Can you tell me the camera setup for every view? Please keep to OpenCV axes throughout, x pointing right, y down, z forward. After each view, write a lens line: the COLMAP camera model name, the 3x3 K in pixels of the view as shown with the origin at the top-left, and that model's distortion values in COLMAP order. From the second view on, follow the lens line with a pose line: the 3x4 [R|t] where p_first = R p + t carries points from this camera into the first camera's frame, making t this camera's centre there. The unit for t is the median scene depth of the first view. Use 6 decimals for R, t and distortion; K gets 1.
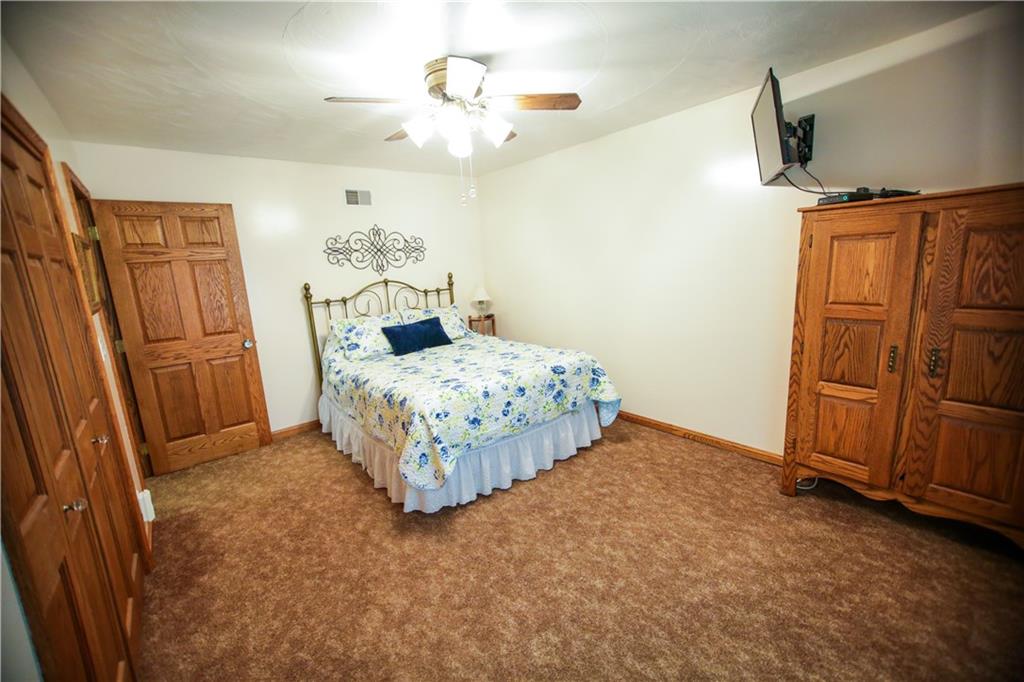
lens RADIAL K [[425.7, 0, 513.1], [0, 425.7, 341.0], [0, 0, 1]] dist [-0.011989, 0.010788]
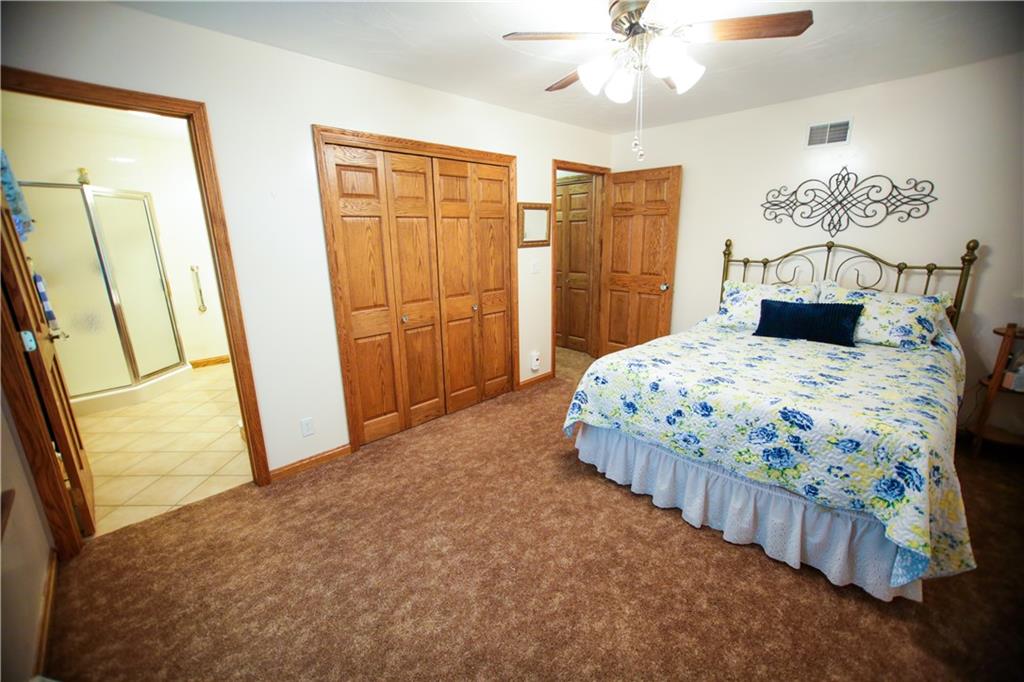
lens RADIAL K [[425.7, 0, 513.1], [0, 425.7, 341.0], [0, 0, 1]] dist [-0.011989, 0.010788]
pose [[0.088253, 0.301148, -0.949485, 0.606622], [-0.178901, 0.942496, 0.282303, -0.131220], [0.979901, 0.144950, 0.137054, 0.523907]]
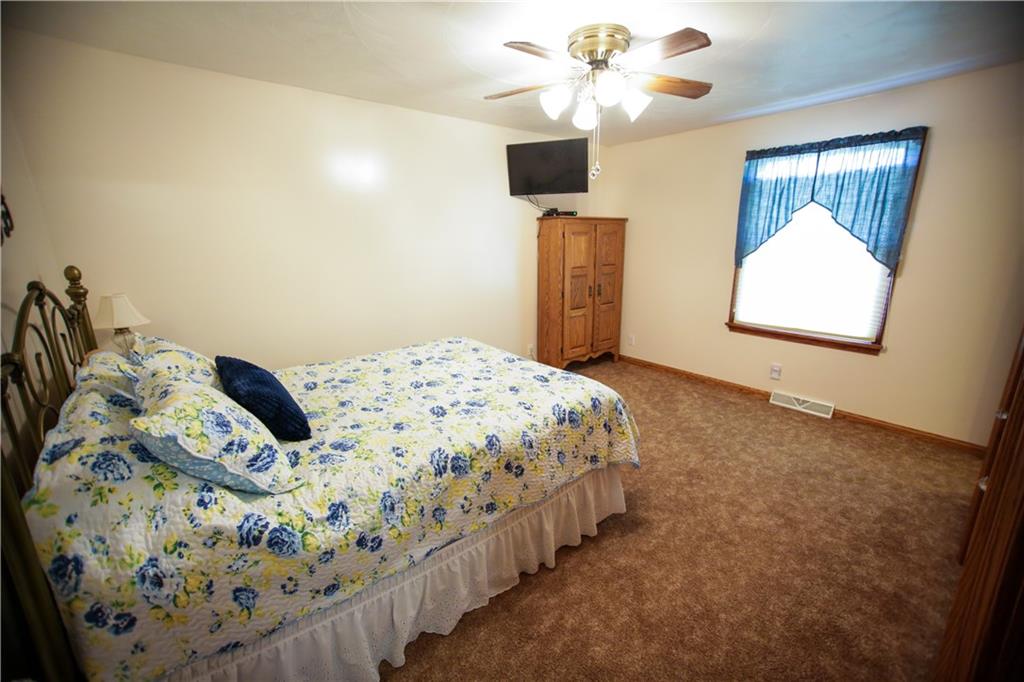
lens RADIAL K [[425.7, 0, 513.1], [0, 425.7, 341.0], [0, 0, 1]] dist [-0.011989, 0.010788]
pose [[0.008802, -0.191281, 0.981496, -0.735914], [0.190675, 0.963846, 0.186131, -0.110921], [-0.981614, 0.185508, 0.044956, 0.764613]]
